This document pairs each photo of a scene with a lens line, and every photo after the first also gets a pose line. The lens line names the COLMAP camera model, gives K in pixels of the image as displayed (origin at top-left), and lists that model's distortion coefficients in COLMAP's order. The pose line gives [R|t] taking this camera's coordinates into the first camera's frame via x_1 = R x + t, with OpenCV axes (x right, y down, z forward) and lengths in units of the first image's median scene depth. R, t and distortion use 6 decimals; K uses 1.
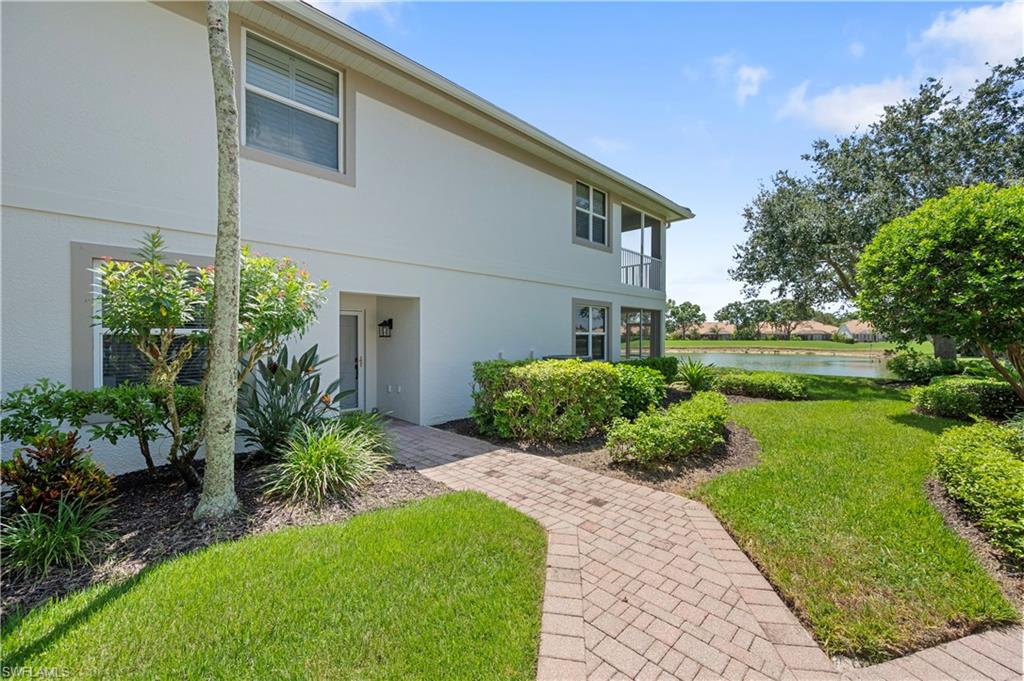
lens RADIAL K [[402.4, 0, 520.2], [0, 402.4, 335.7], [0, 0, 1]] dist [0.000387, -0.000086]
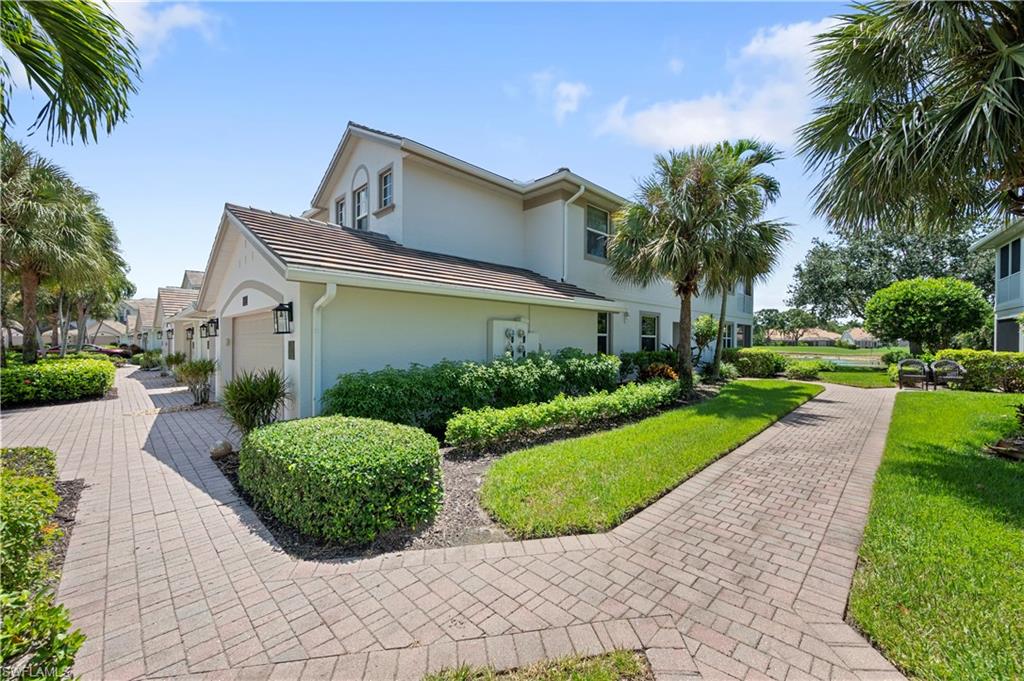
lens RADIAL K [[402.4, 0, 516.2], [0, 402.4, 342.4], [0, 0, 1]] dist [0.000387, -0.000086]
pose [[0.999967, 0.004254, -0.006939, -0.090230], [-0.004234, 0.999987, 0.002855, 0.001458], [0.006951, -0.002825, 0.999972, -0.104058]]
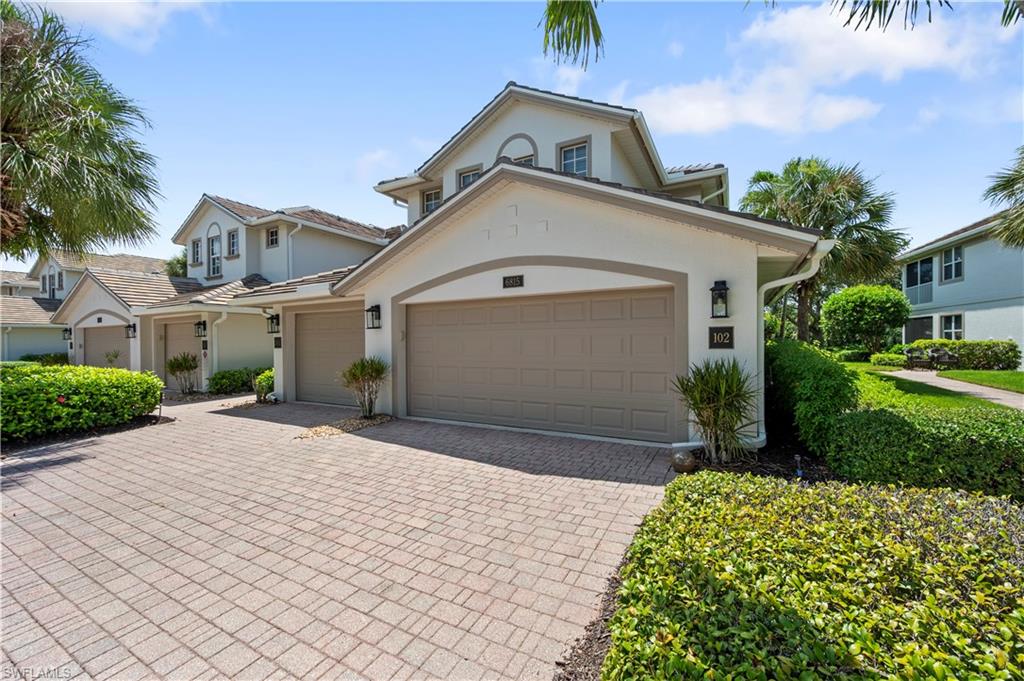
lens RADIAL K [[402.4, 0, 509.4], [0, 402.4, 344.7], [0, 0, 1]] dist [0.000387, -0.000086]
pose [[0.957606, -0.008136, 0.287968, -0.167085], [0.006331, 0.999954, 0.007197, 0.003305], [-0.288013, -0.005069, 0.957613, -0.085061]]
